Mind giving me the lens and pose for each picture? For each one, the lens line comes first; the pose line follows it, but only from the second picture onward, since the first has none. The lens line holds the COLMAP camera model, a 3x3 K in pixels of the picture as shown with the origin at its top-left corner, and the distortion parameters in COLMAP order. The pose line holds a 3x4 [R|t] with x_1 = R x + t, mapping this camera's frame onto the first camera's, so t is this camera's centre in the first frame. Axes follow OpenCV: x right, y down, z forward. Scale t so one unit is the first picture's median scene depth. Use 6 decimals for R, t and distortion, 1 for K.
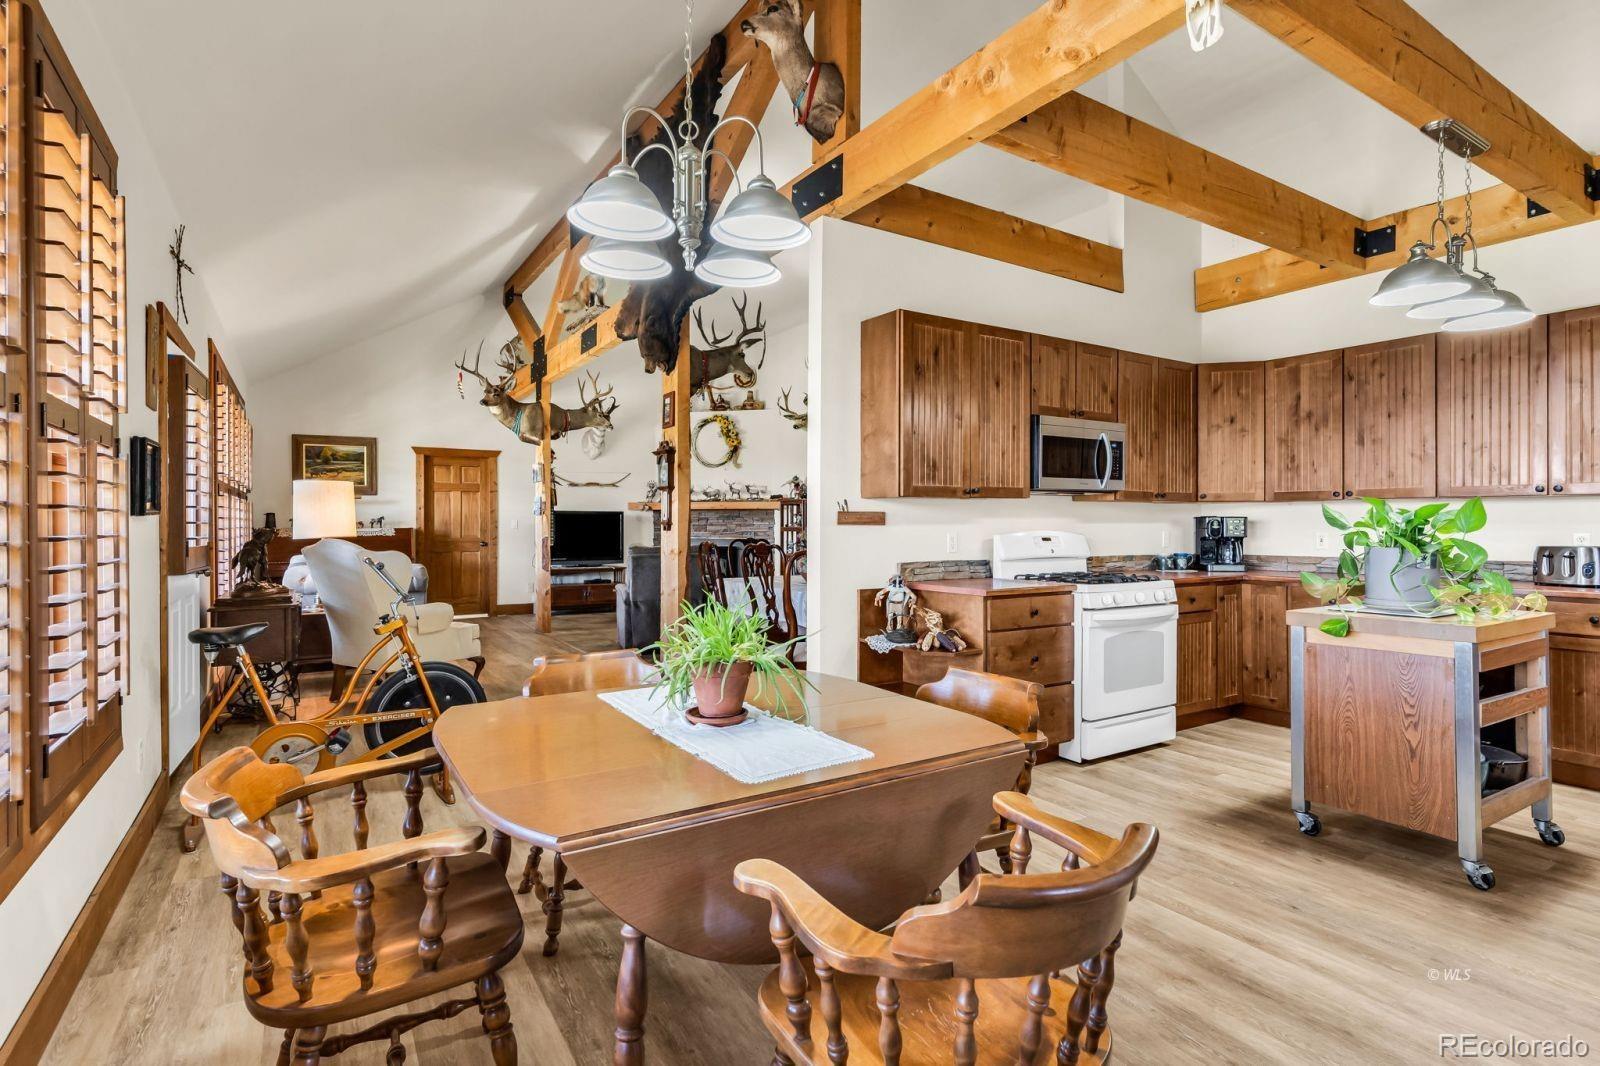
lens RADIAL K [[780.1, 0, 810.4], [0, 780.1, 522.2], [0, 0, 1]] dist [0.004260, -0.000370]
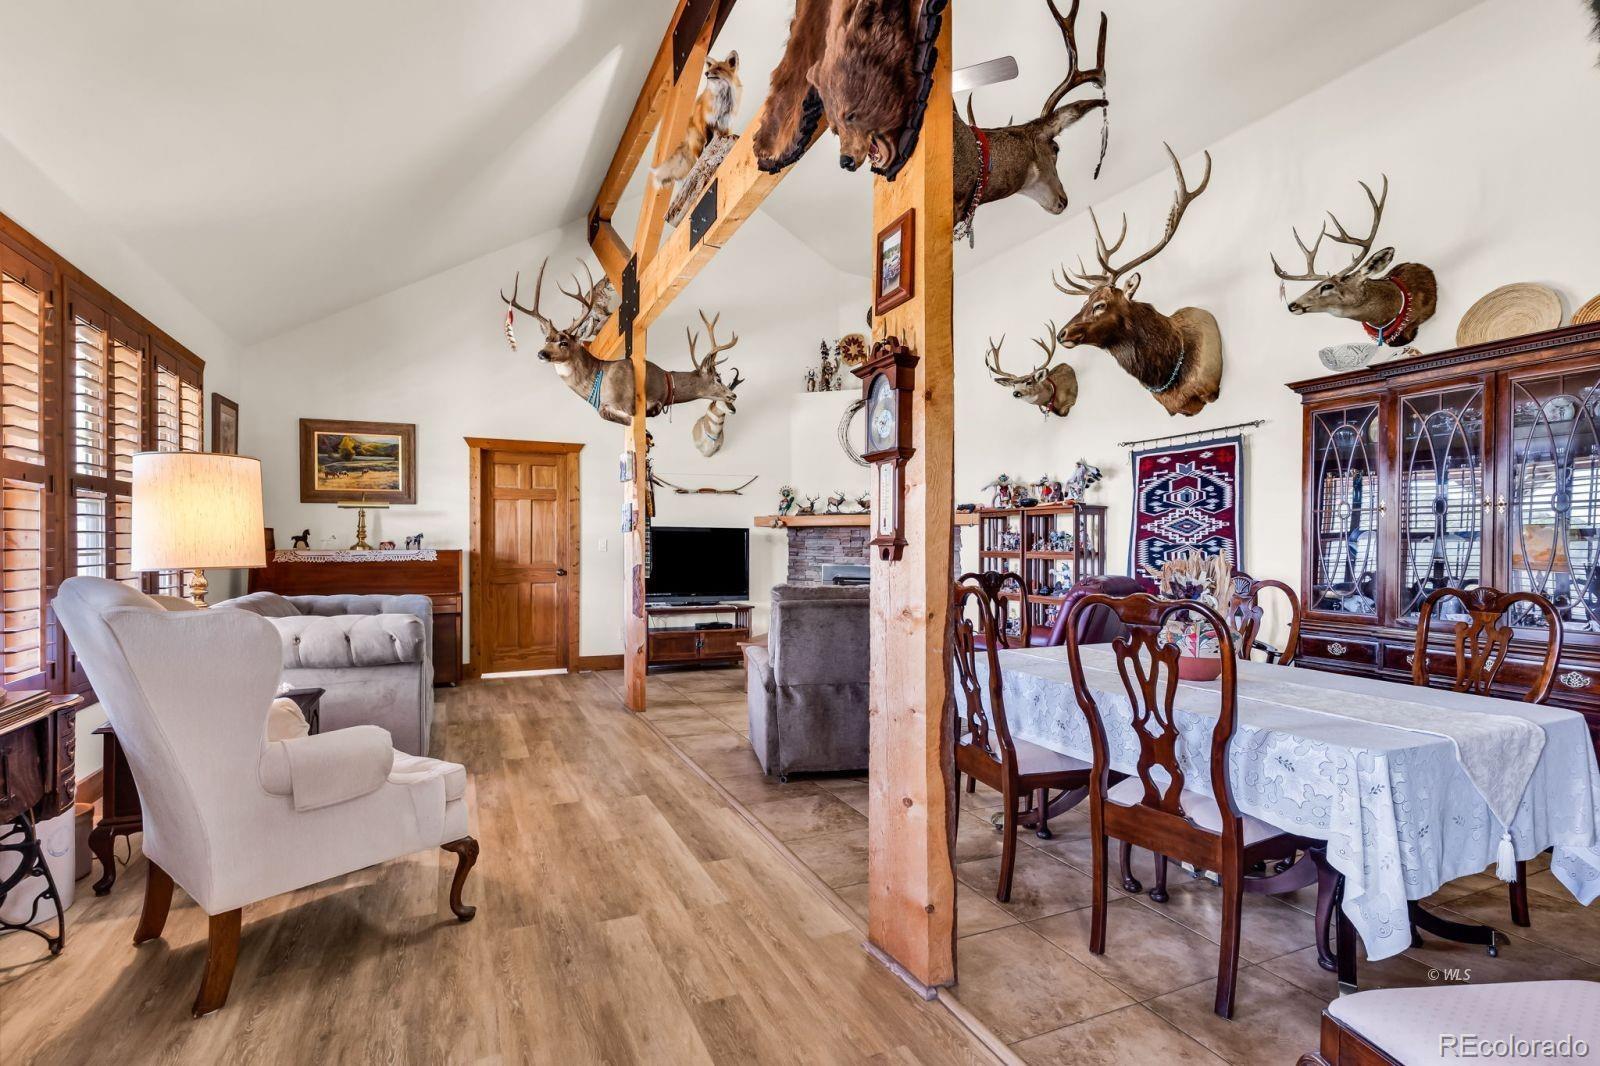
lens RADIAL K [[780.1, 0, 808.5], [0, 780.1, 544.0], [0, 0, 1]] dist [0.004260, -0.000370]
pose [[0.990155, 0.002752, -0.139948, -0.097068], [-0.002971, 0.999995, -0.001353, 0.001841], [0.139944, 0.001756, 0.990158, 0.339821]]
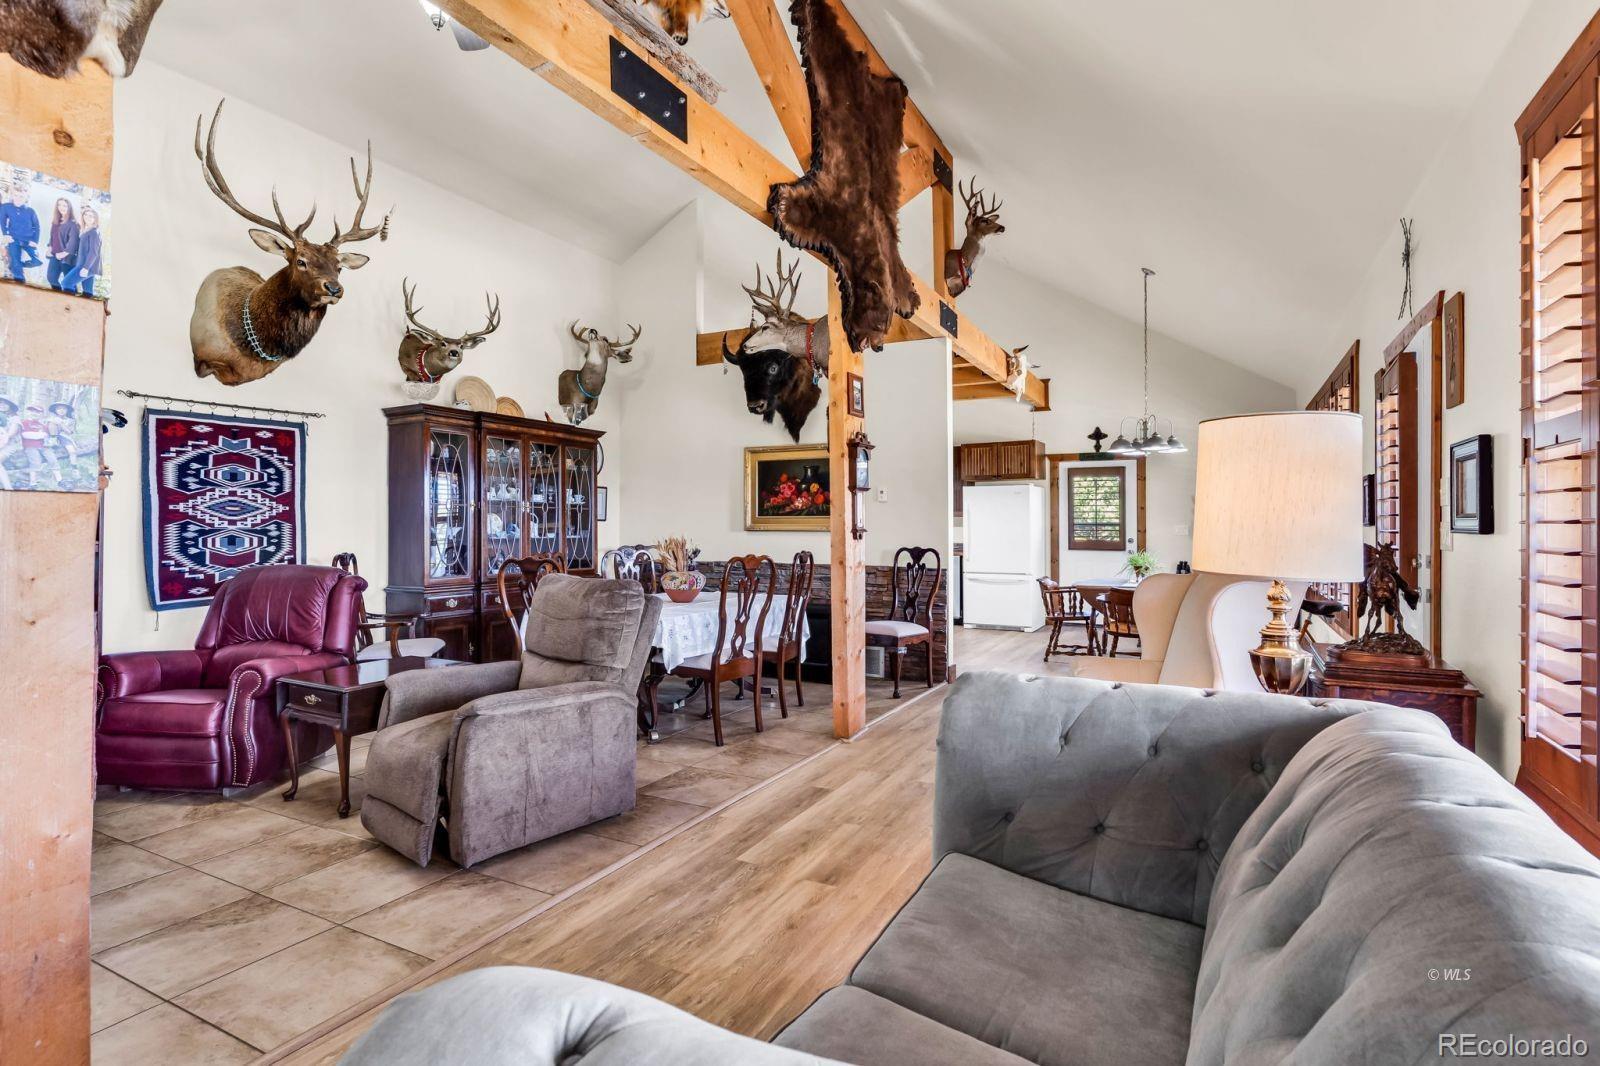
lens RADIAL K [[780.1, 0, 800.9], [0, 780.1, 524.1], [0, 0, 1]] dist [0.004260, -0.000370]
pose [[-0.490978, 0.001136, 0.871171, -0.526489], [-0.001933, 0.999995, -0.002393, -0.001944], [-0.871170, -0.002859, -0.490974, 0.865403]]
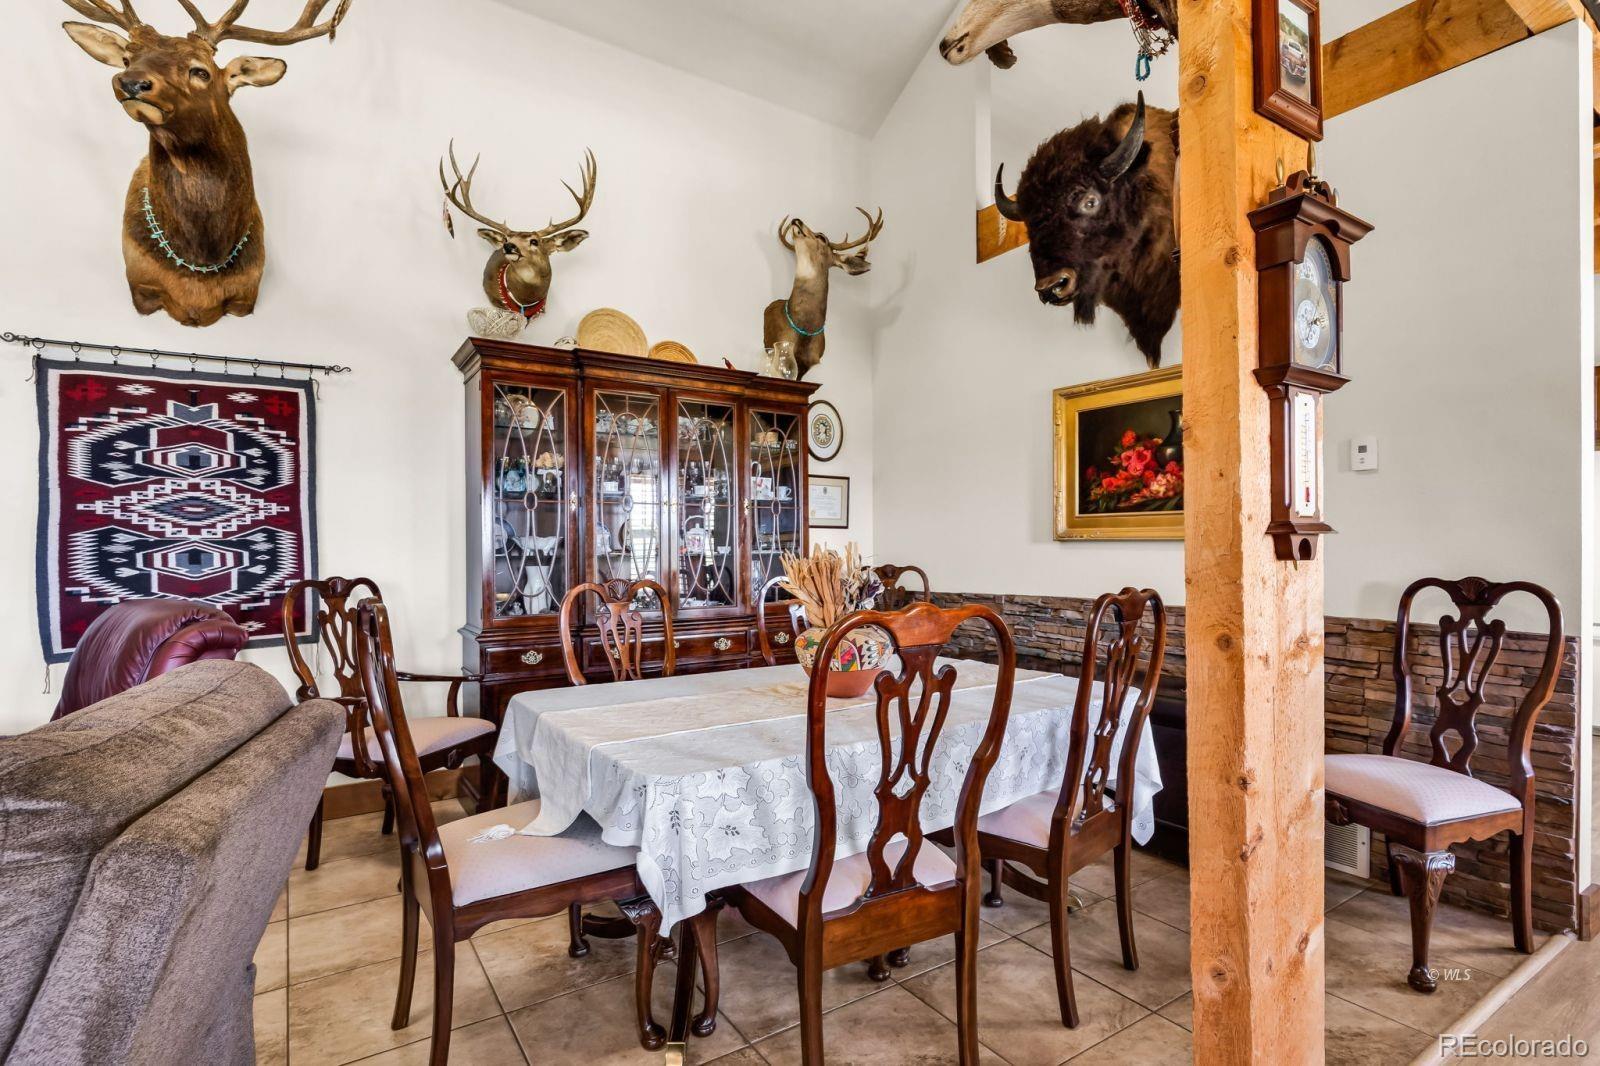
lens RADIAL K [[780.1, 0, 803.5], [0, 780.1, 552.1], [0, 0, 1]] dist [0.004260, -0.000370]
pose [[-0.020518, -0.011029, 0.999729, -0.249330], [0.004498, 0.999928, 0.011124, 0.003366], [-0.999779, 0.004725, -0.020467, 0.680618]]
